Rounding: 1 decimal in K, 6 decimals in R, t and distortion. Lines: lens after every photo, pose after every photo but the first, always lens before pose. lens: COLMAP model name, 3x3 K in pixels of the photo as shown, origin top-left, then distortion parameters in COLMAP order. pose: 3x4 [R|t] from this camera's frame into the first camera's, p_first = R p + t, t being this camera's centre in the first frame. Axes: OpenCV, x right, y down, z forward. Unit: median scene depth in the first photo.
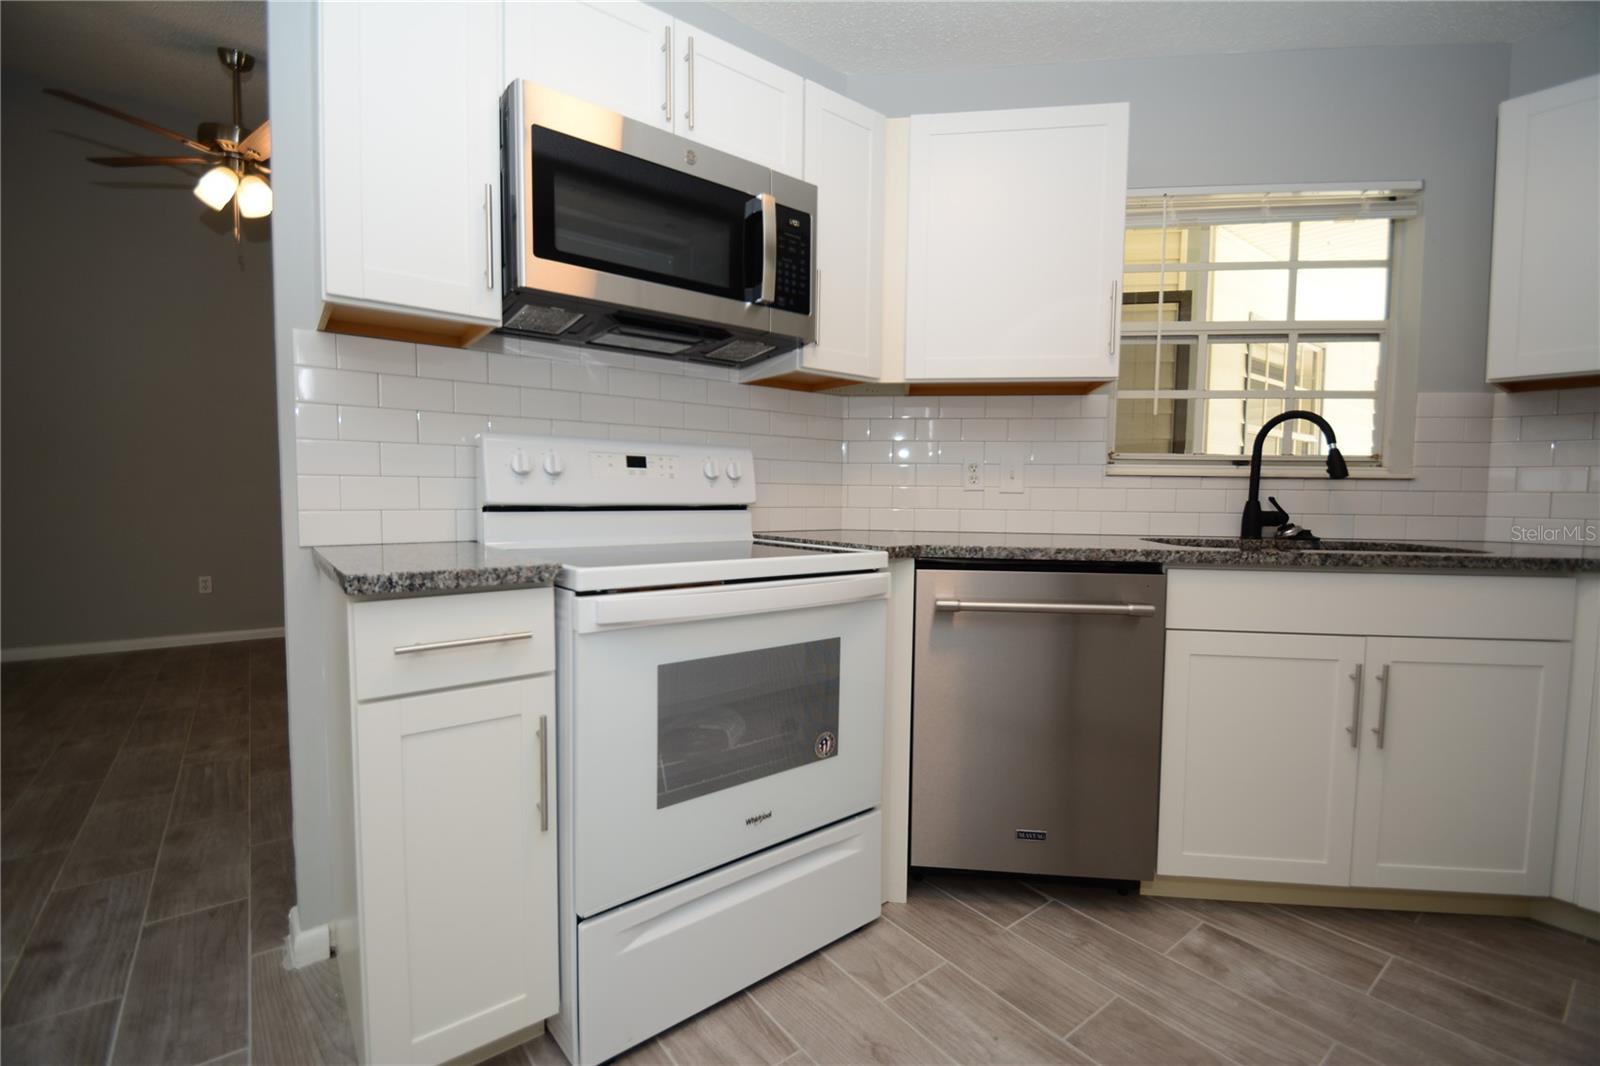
lens RADIAL K [[701.1, 0, 799.5], [0, 701.1, 535.1], [0, 0, 1]] dist [0.010626, -0.013926]
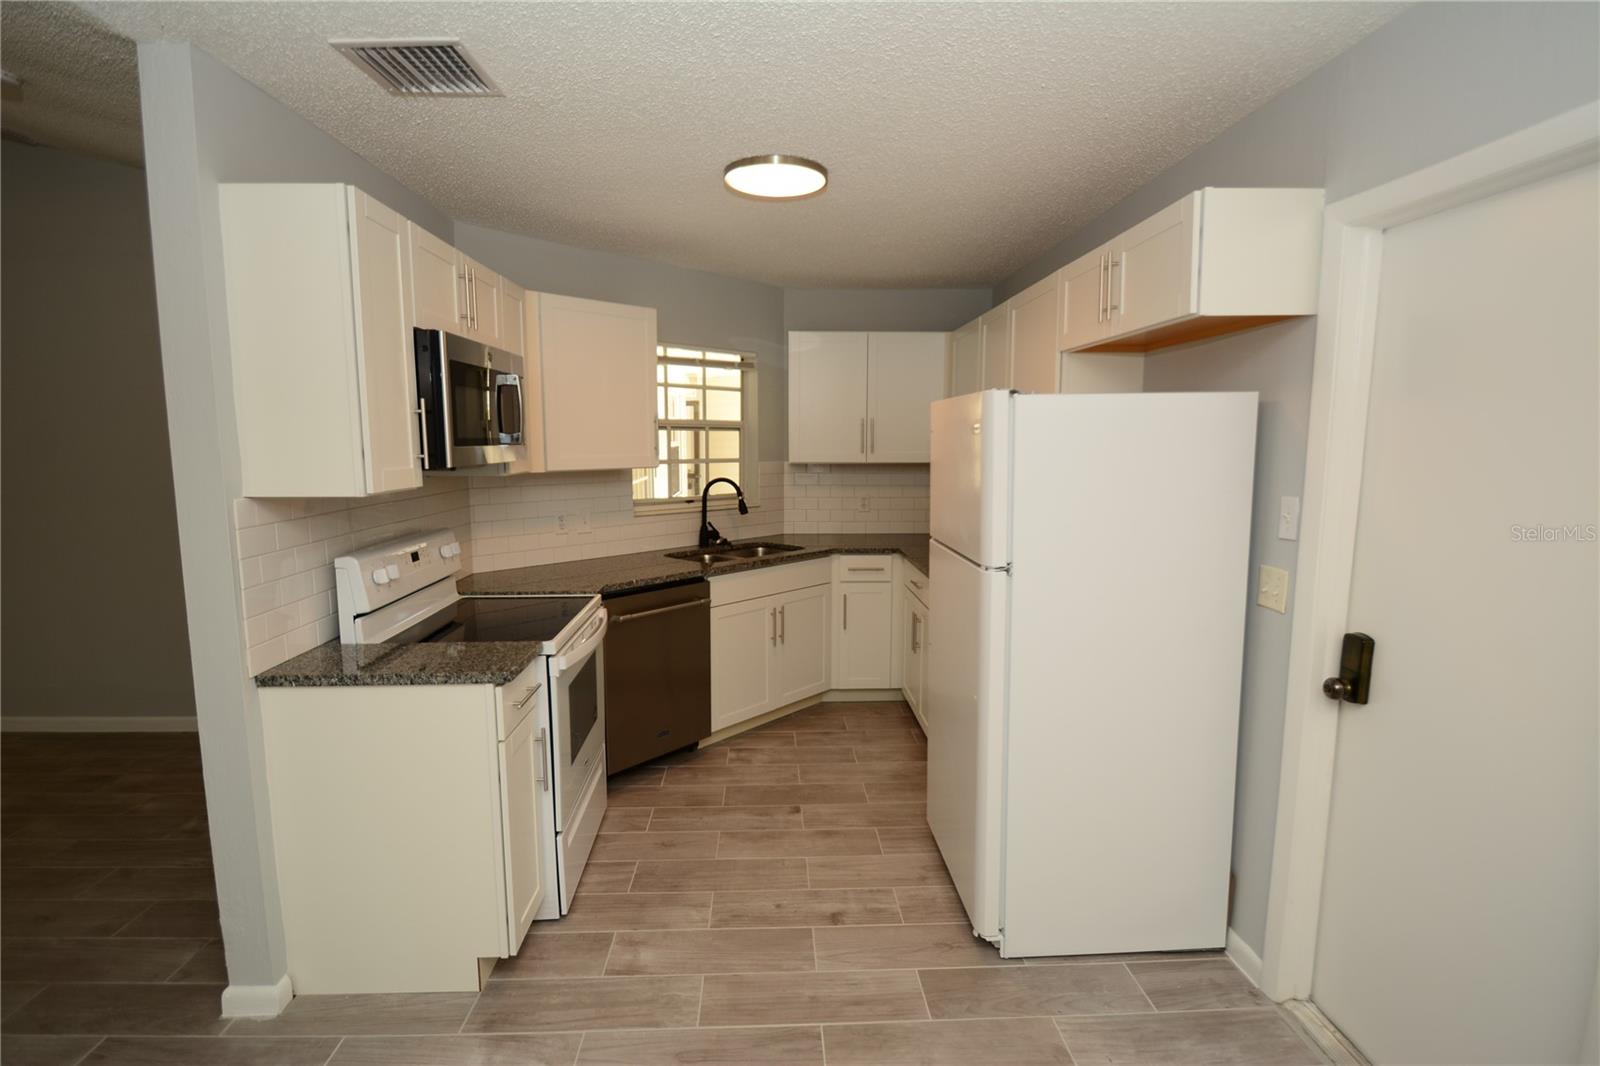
lens RADIAL K [[777.5, 0, 800.4], [0, 777.5, 535.9], [0, 0, 1]] dist [-0.012574, -0.002006]
pose [[0.581986, -0.113167, 0.805286, -1.040936], [0.054244, 0.993466, 0.100410, -0.267034], [-0.811388, -0.014756, 0.584322, -0.461047]]
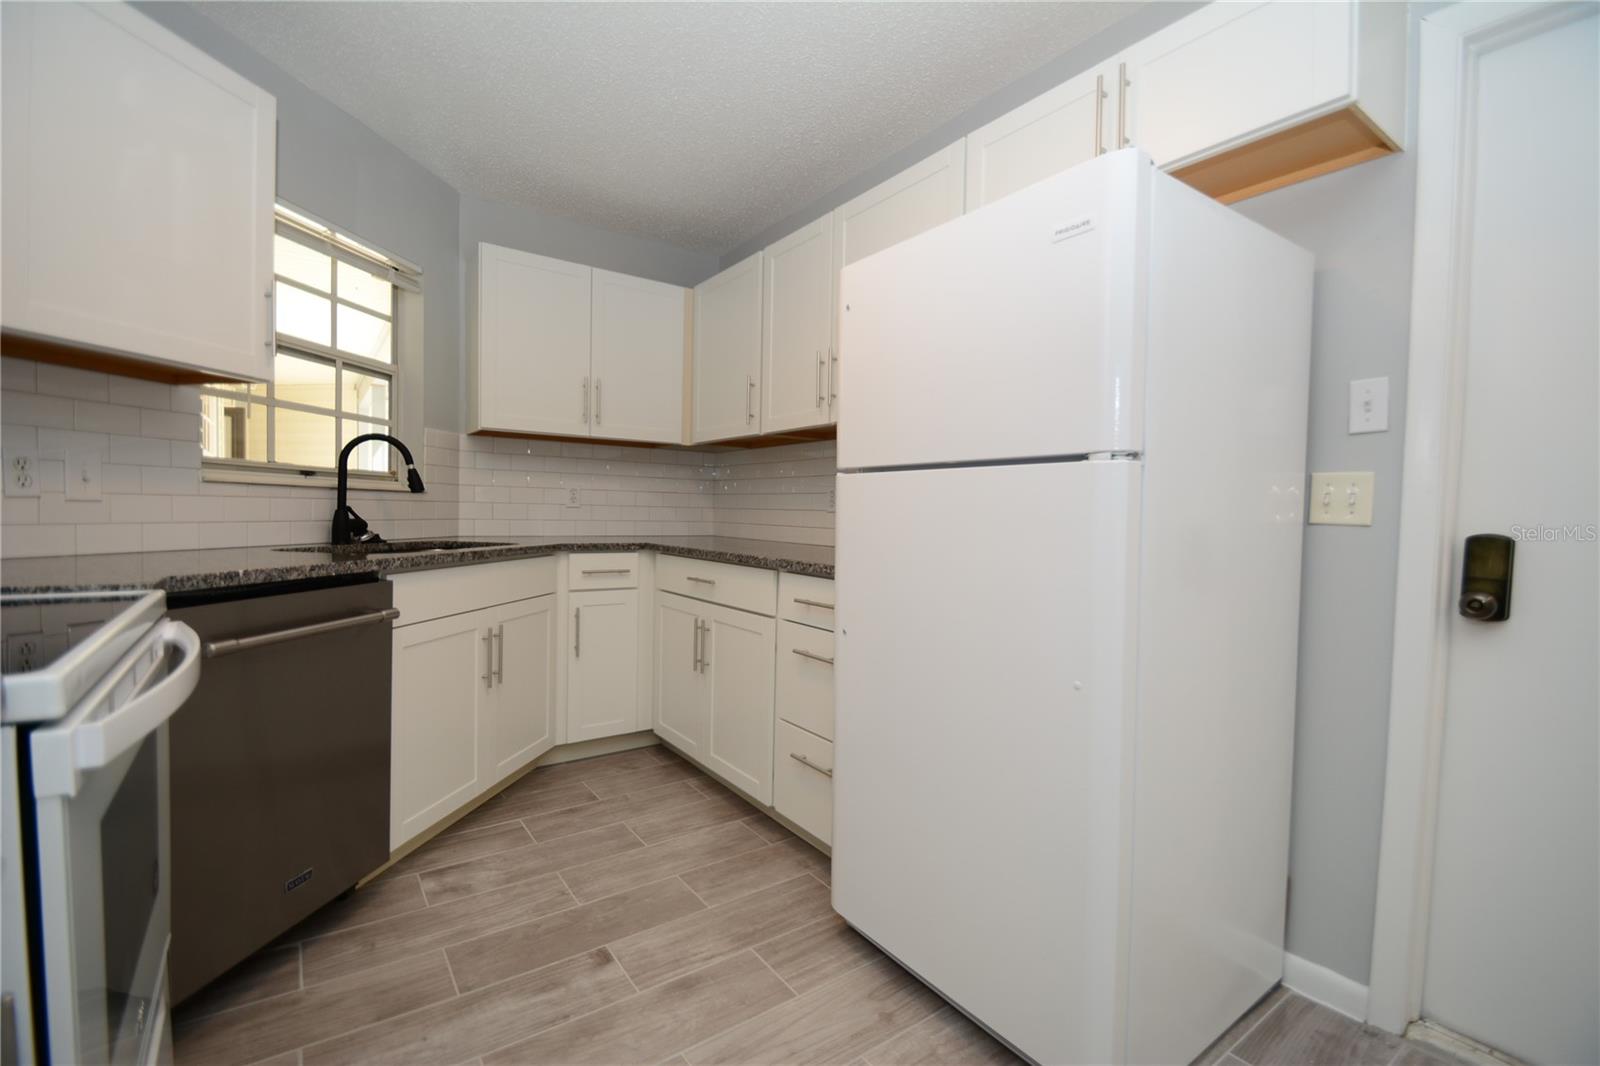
lens RADIAL K [[701.1, 0, 803.6], [0, 701.1, 534.1], [0, 0, 1]] dist [0.010626, -0.013926]
pose [[0.042707, -0.044525, 0.998095, -0.546216], [0.038687, 0.998331, 0.042881, -0.038032], [-0.998338, 0.036782, 0.044358, 0.291277]]
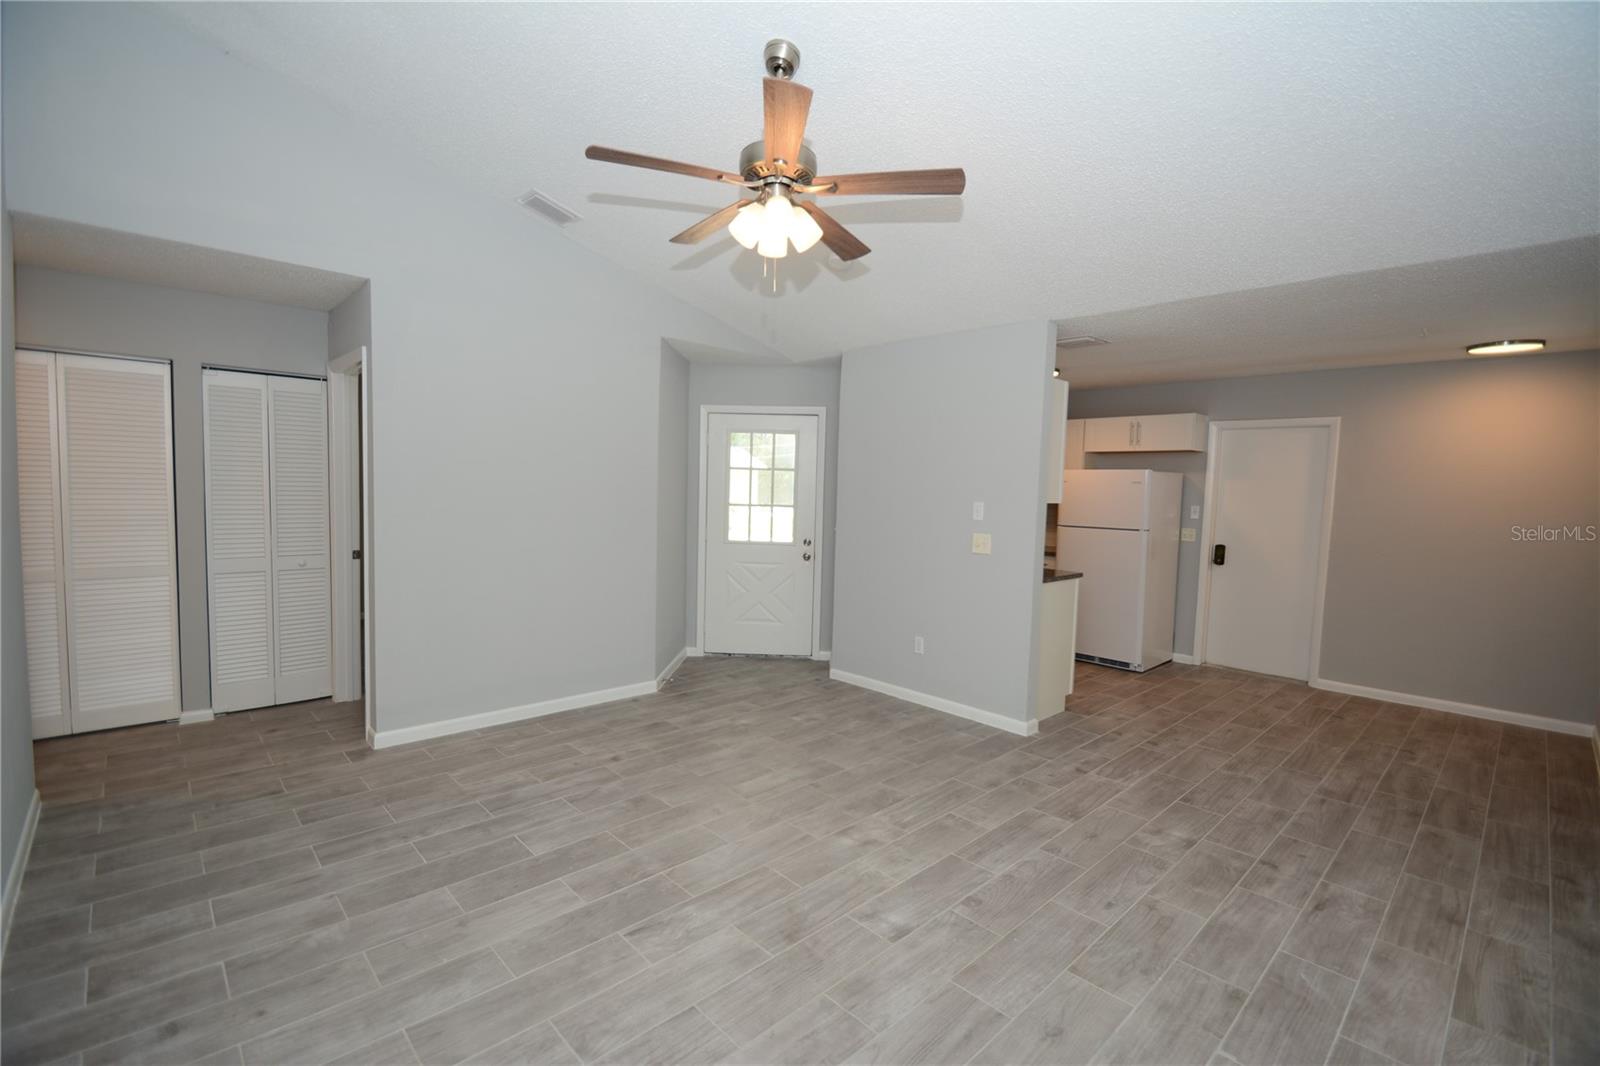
lens RADIAL K [[701.1, 0, 799.5], [0, 701.1, 533.0], [0, 0, 1]] dist [0.010626, -0.013926]
pose [[-0.092118, -0.077994, 0.992689, -2.966665], [0.028194, 0.996324, 0.080896, -0.371696], [-0.995349, 0.035440, -0.089580, 1.920081]]
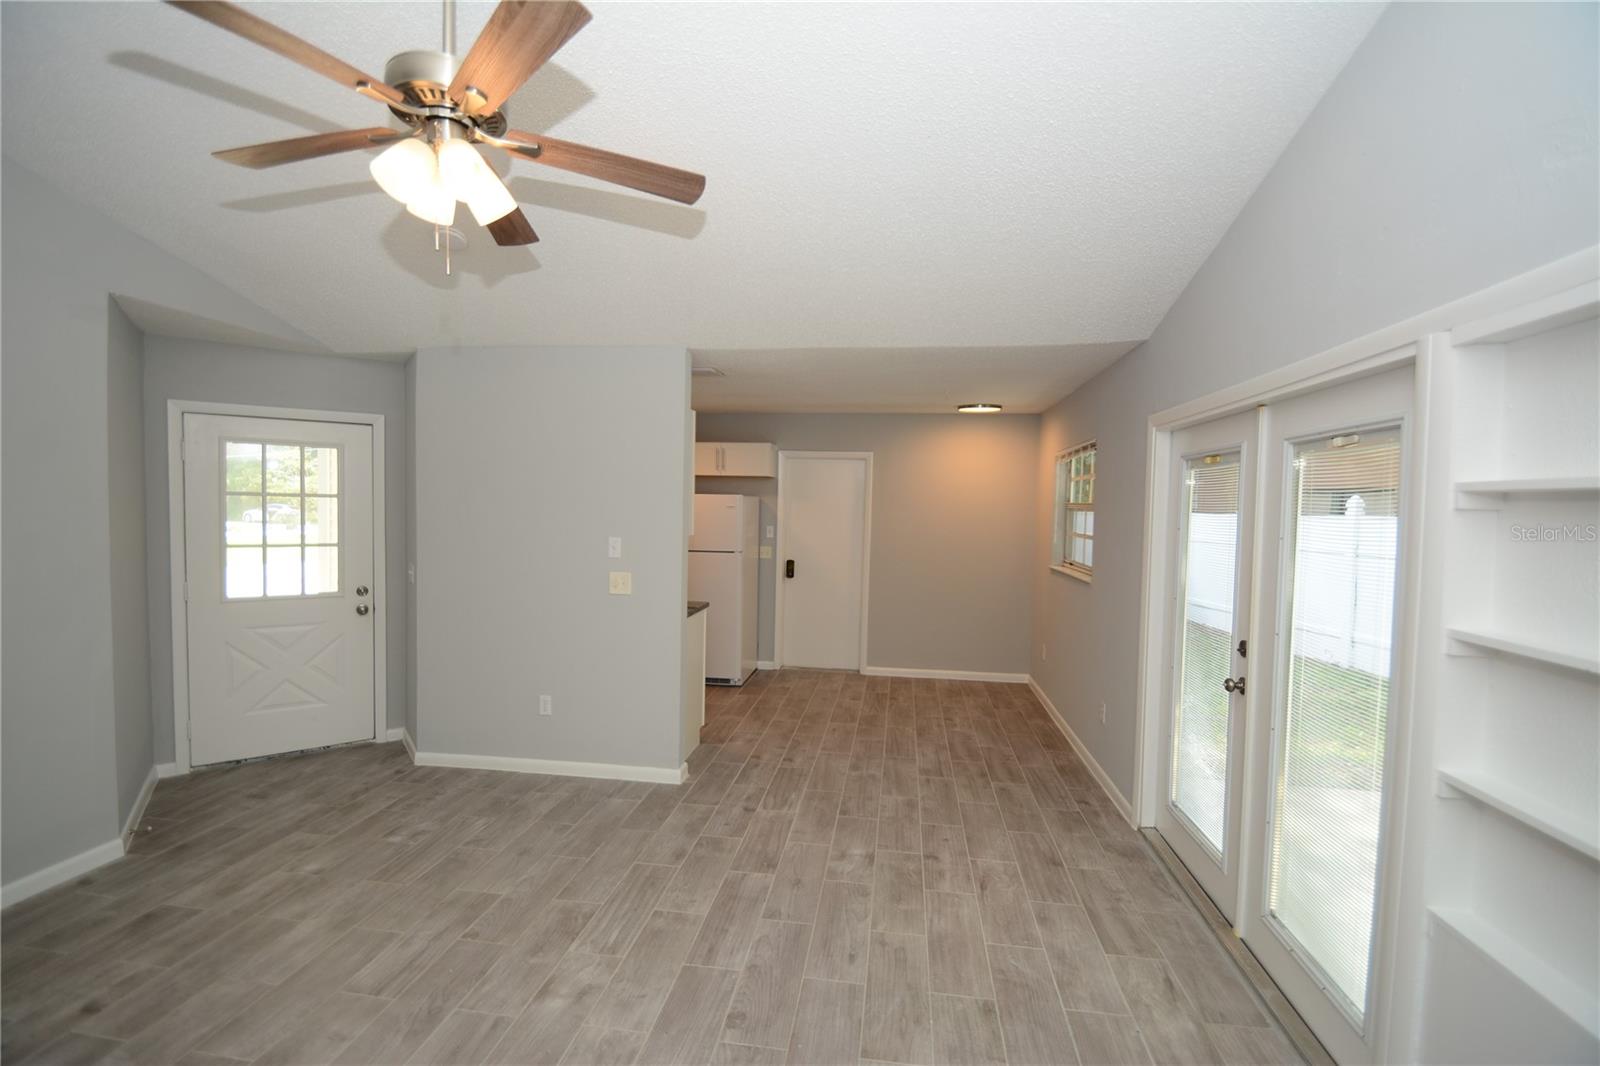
lens RADIAL K [[701.1, 0, 803.3], [0, 701.1, 531.9], [0, 0, 1]] dist [0.010626, -0.013926]
pose [[-0.693403, -0.051769, 0.718687, -2.572206], [0.014763, 0.996186, 0.086002, -0.466660], [-0.720398, 0.070244, -0.689994, 2.182458]]
